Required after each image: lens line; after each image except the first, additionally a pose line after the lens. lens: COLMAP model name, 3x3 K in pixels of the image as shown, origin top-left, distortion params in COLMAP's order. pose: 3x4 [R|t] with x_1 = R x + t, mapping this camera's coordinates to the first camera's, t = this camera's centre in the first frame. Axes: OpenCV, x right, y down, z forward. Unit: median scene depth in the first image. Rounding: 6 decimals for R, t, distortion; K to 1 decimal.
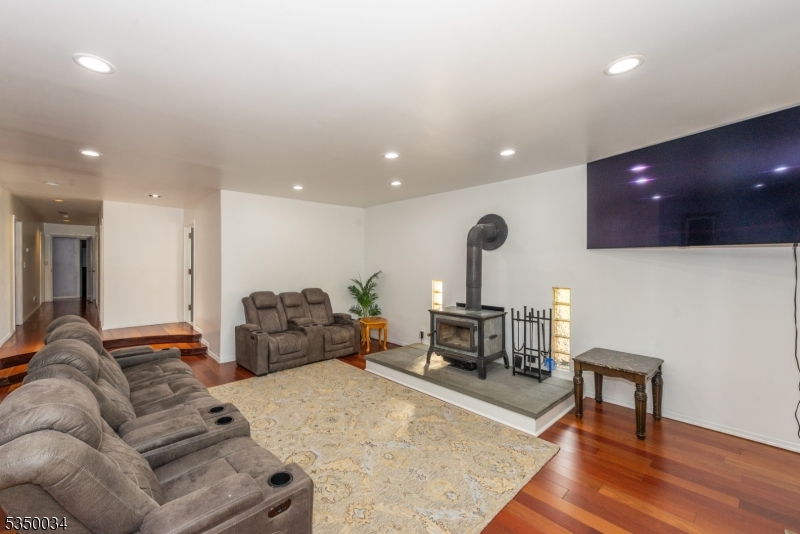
lens RADIAL K [[341.3, 0, 397.0], [0, 341.3, 266.2], [0, 0, 1]] dist [0.003536, 0.000077]
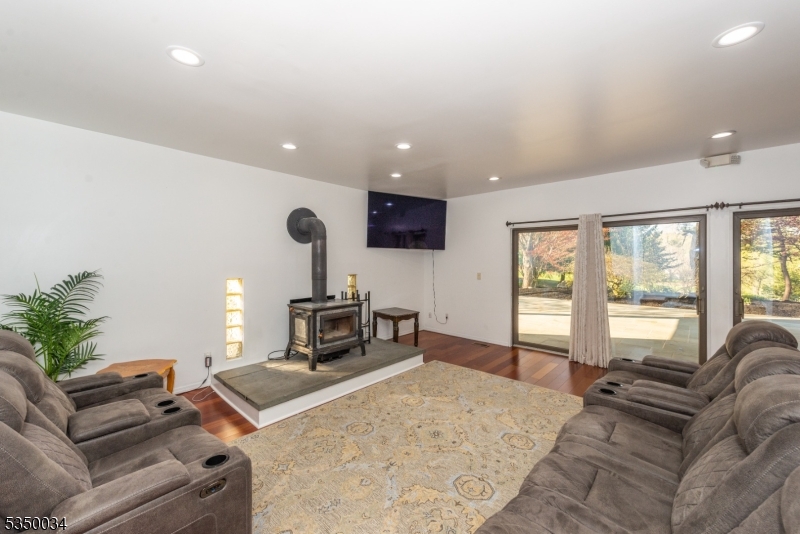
lens RADIAL K [[307.6, 0, 396.5], [0, 307.6, 259.5], [0, 0, 1]] dist [0.003553, 0.000039]
pose [[-0.066001, -0.003477, 0.997813, -0.818787], [0.009628, 0.999945, 0.004121, 0.001114], [-0.997773, 0.009879, -0.065964, 0.975616]]
